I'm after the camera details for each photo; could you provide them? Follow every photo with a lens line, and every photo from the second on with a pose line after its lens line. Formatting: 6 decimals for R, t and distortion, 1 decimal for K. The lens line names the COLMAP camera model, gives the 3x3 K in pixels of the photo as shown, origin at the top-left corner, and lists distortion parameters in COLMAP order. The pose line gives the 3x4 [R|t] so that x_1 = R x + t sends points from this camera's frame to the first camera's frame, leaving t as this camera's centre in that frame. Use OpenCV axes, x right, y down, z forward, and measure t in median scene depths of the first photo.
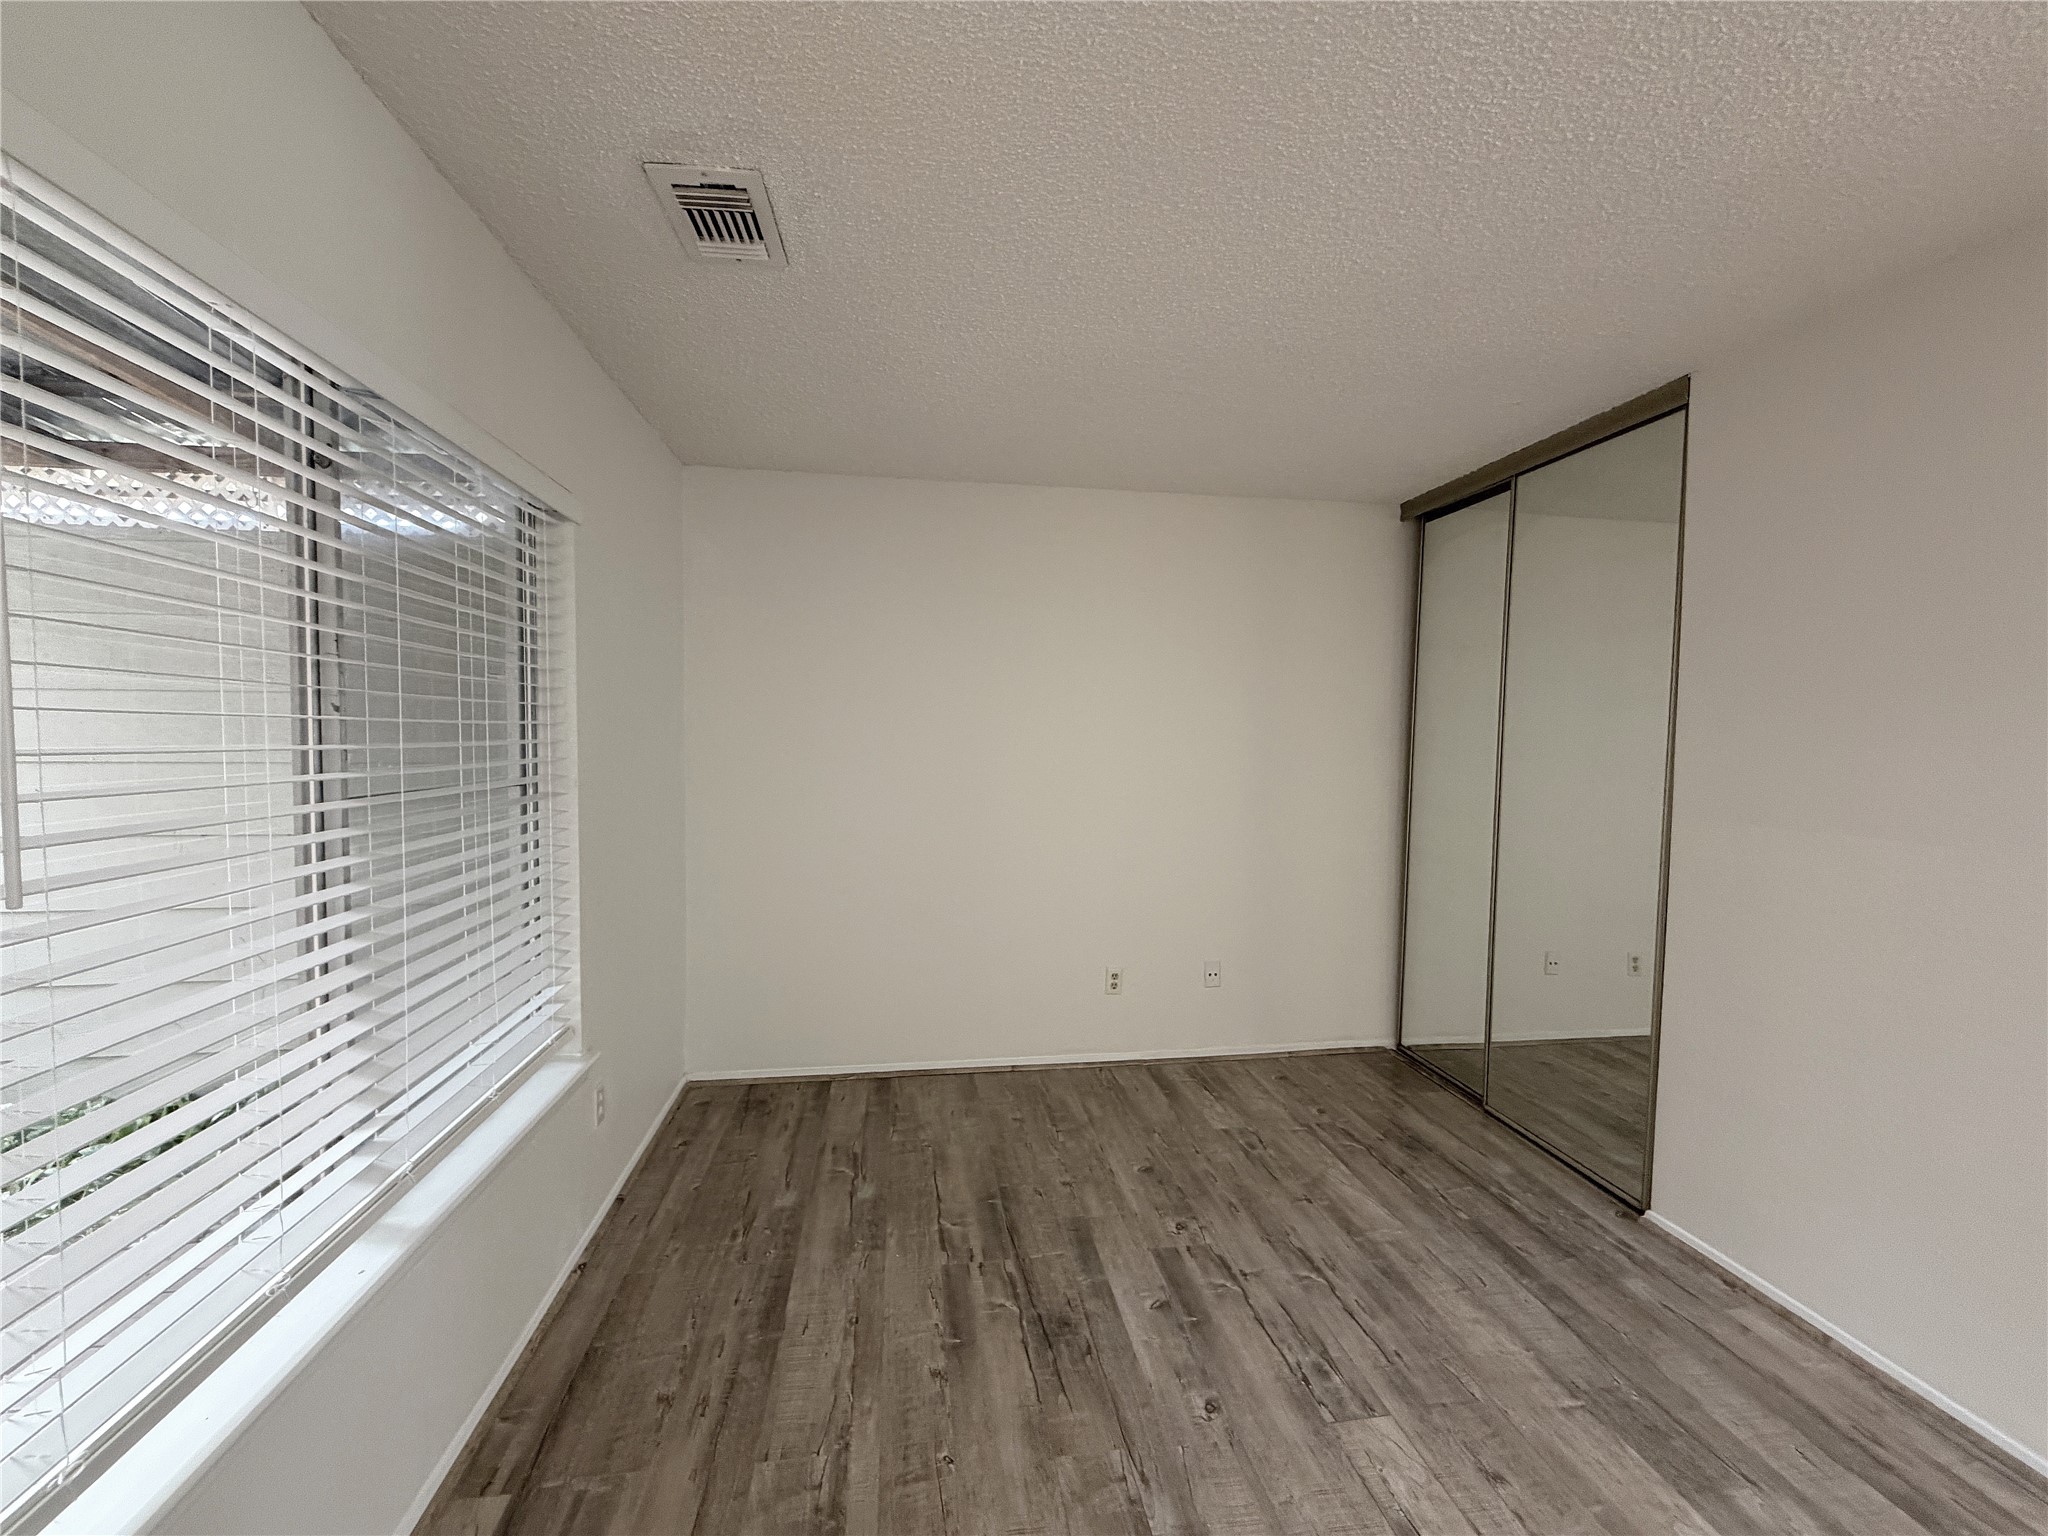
lens RADIAL K [[813.7, 0, 1014.0], [0, 813.7, 770.1], [0, 0, 1]] dist [-0.000364, 0.000271]
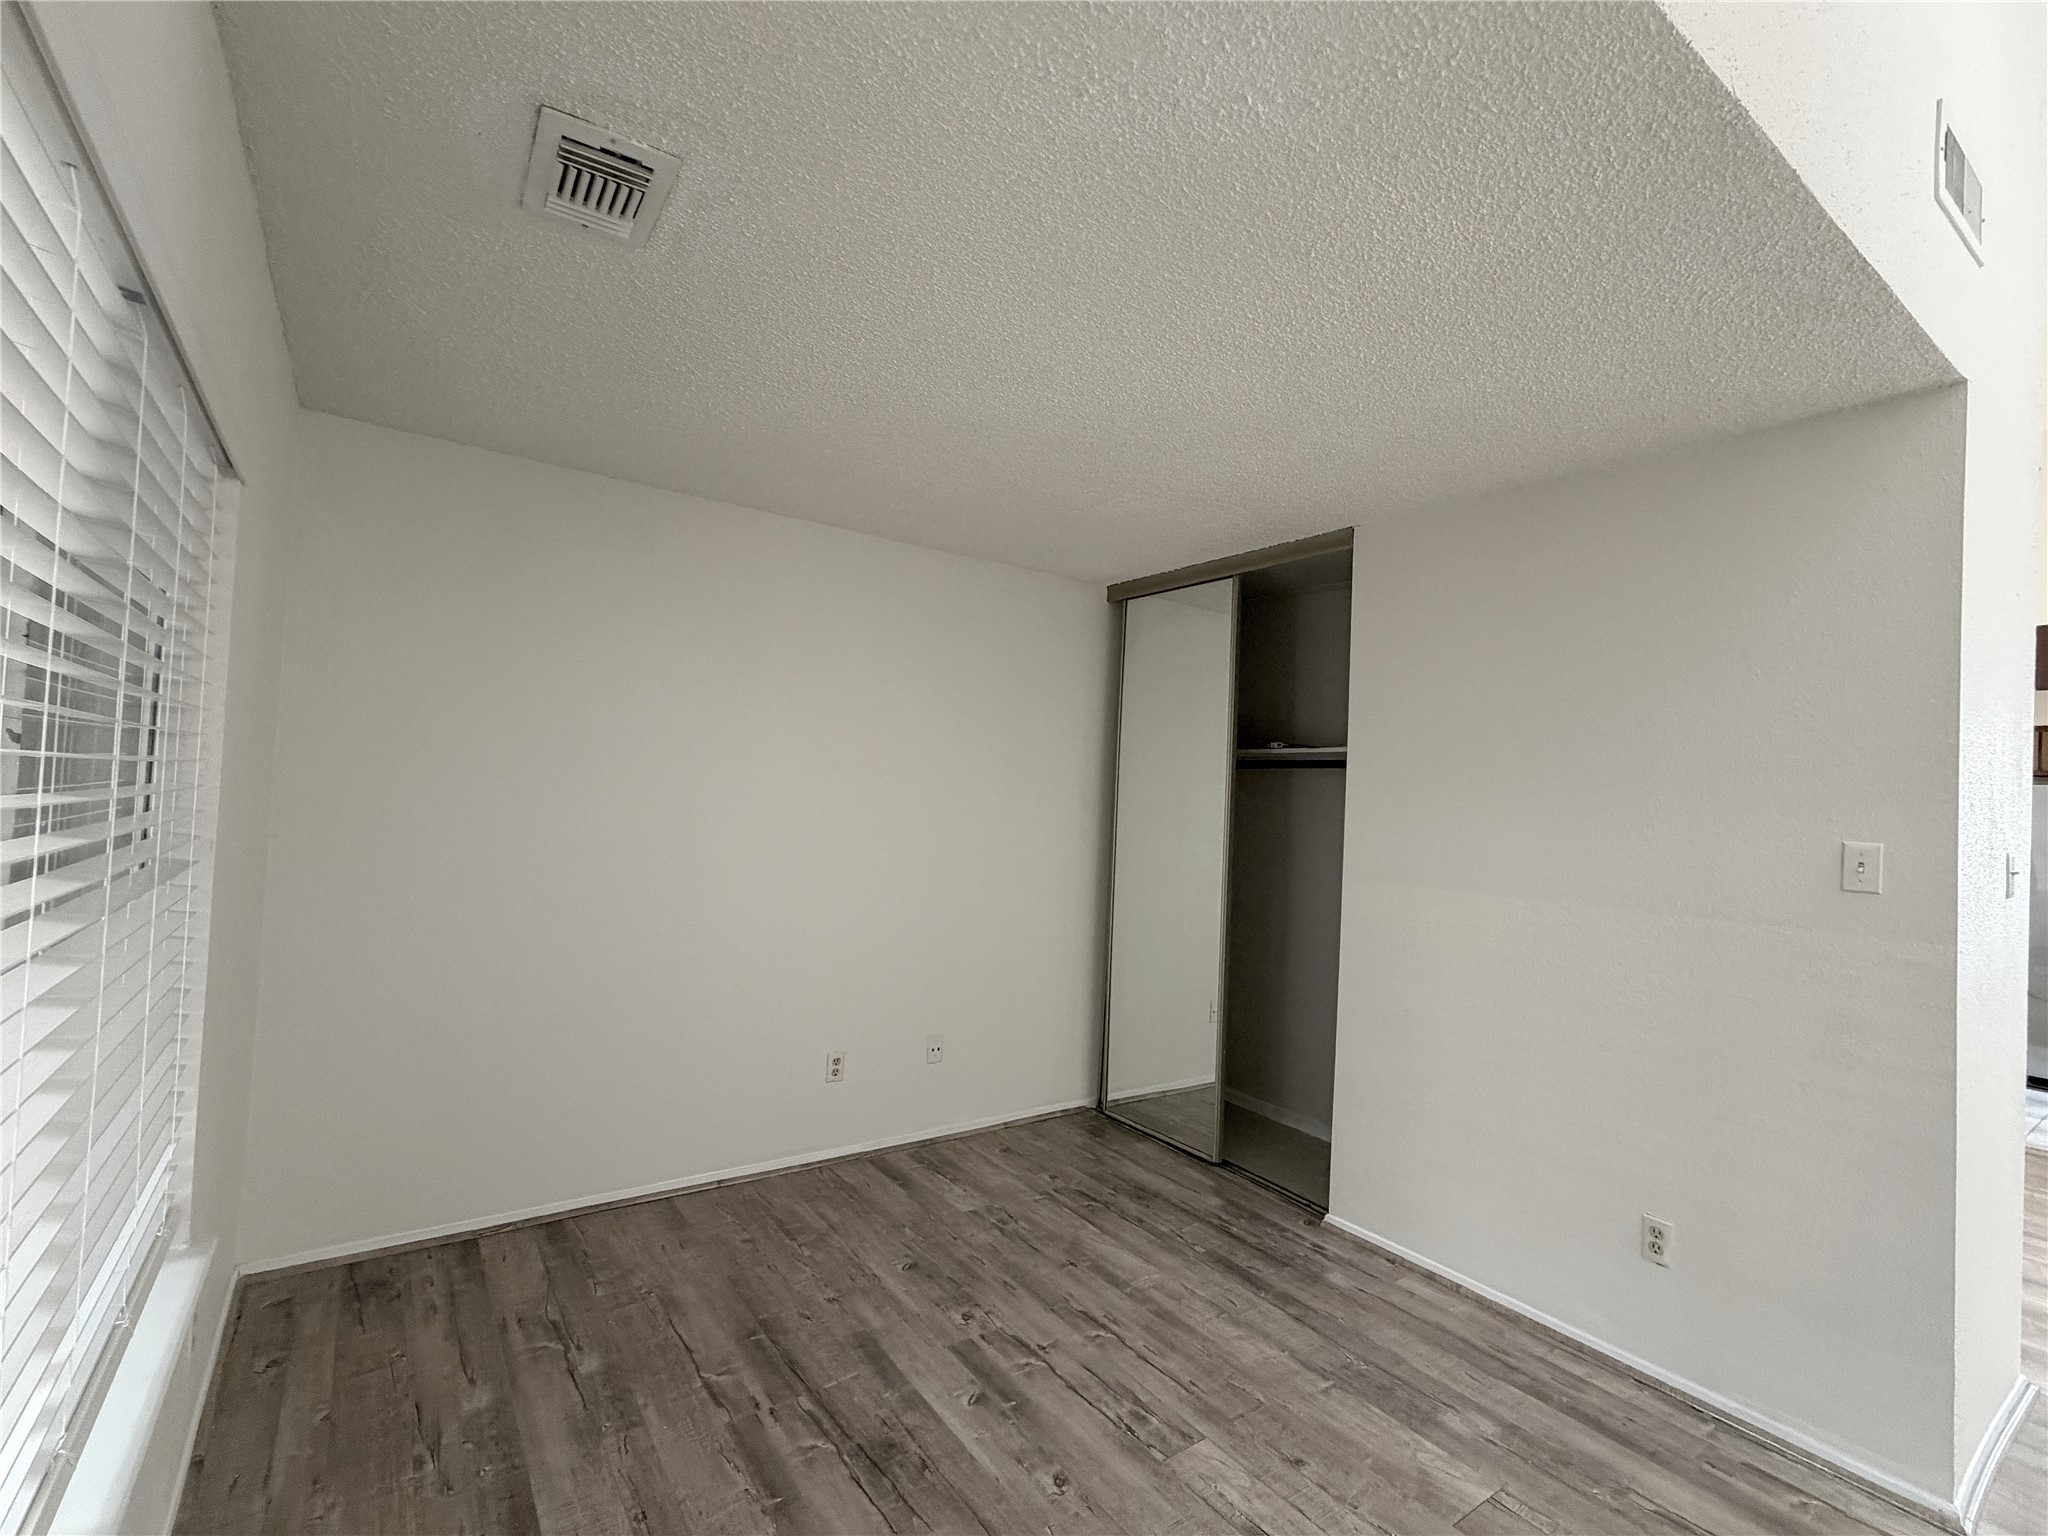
lens RADIAL K [[921.1, 0, 1011.5], [0, 921.1, 767.5], [0, 0, 1]] dist [0.003158, -0.001005]
pose [[0.892268, 0.044681, 0.449290, -0.275042], [-0.015761, 0.997567, -0.067906, -0.006555], [-0.451231, 0.053509, 0.890801, -0.017515]]
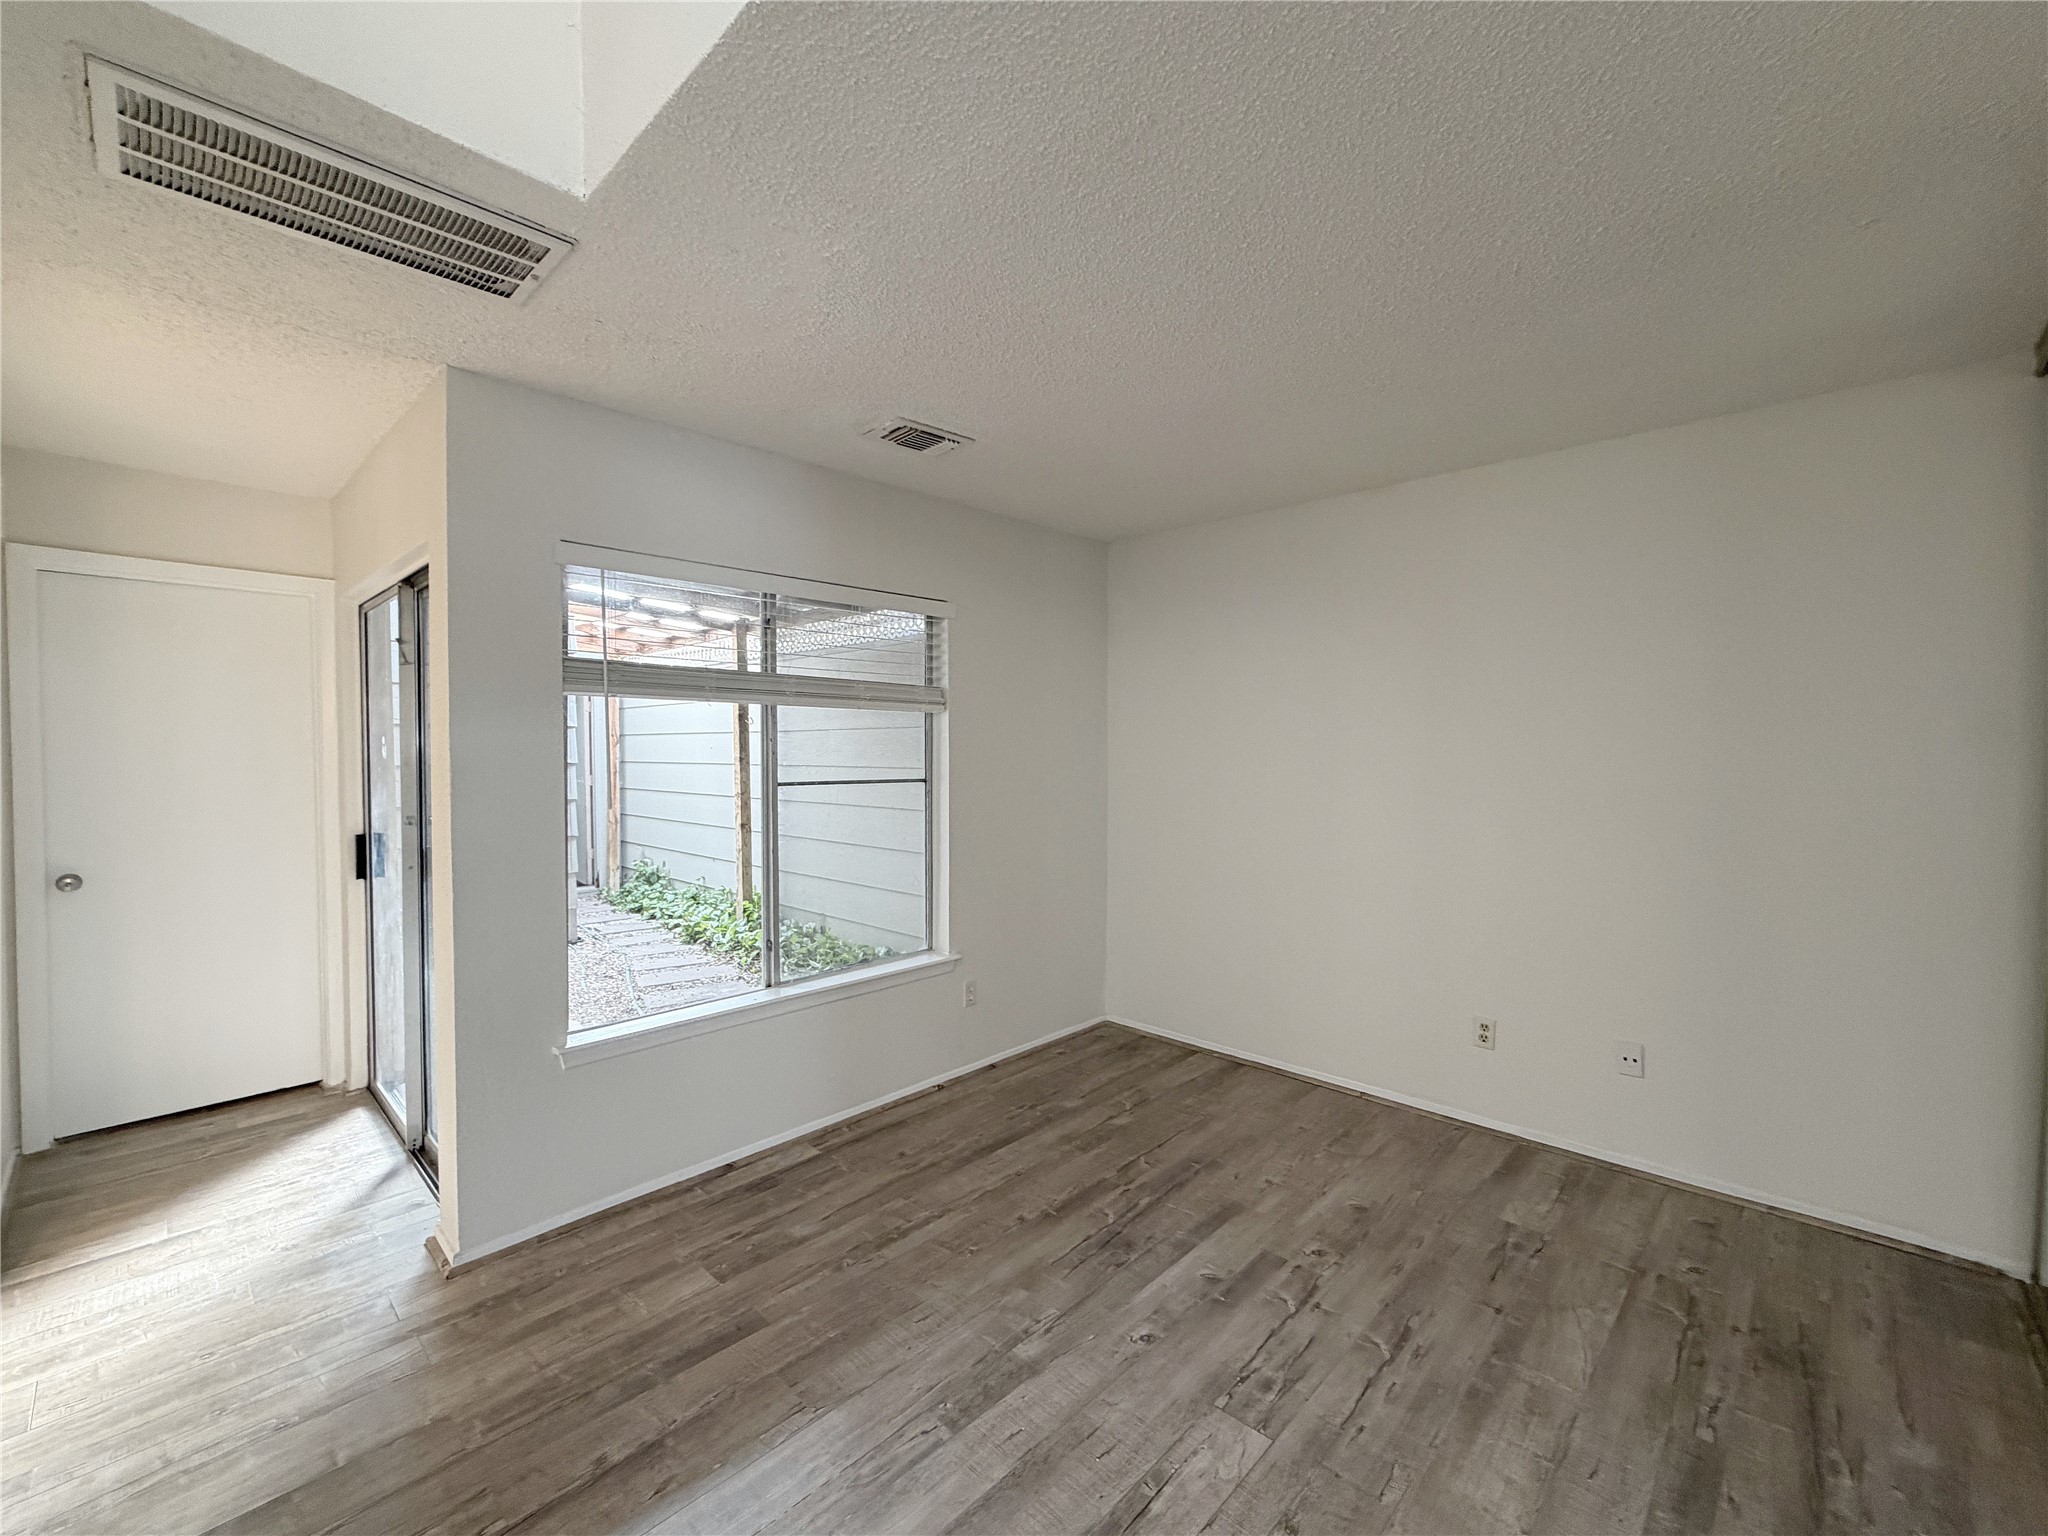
lens RADIAL K [[849.4, 0, 1018.2], [0, 849.4, 771.5], [0, 0, 1]] dist [0.000164, -0.000315]
pose [[0.615147, 0.013667, -0.788294, 0.820138], [-0.025750, 0.999665, -0.002763, -0.002770], [0.787992, 0.021998, 0.615293, 0.083399]]
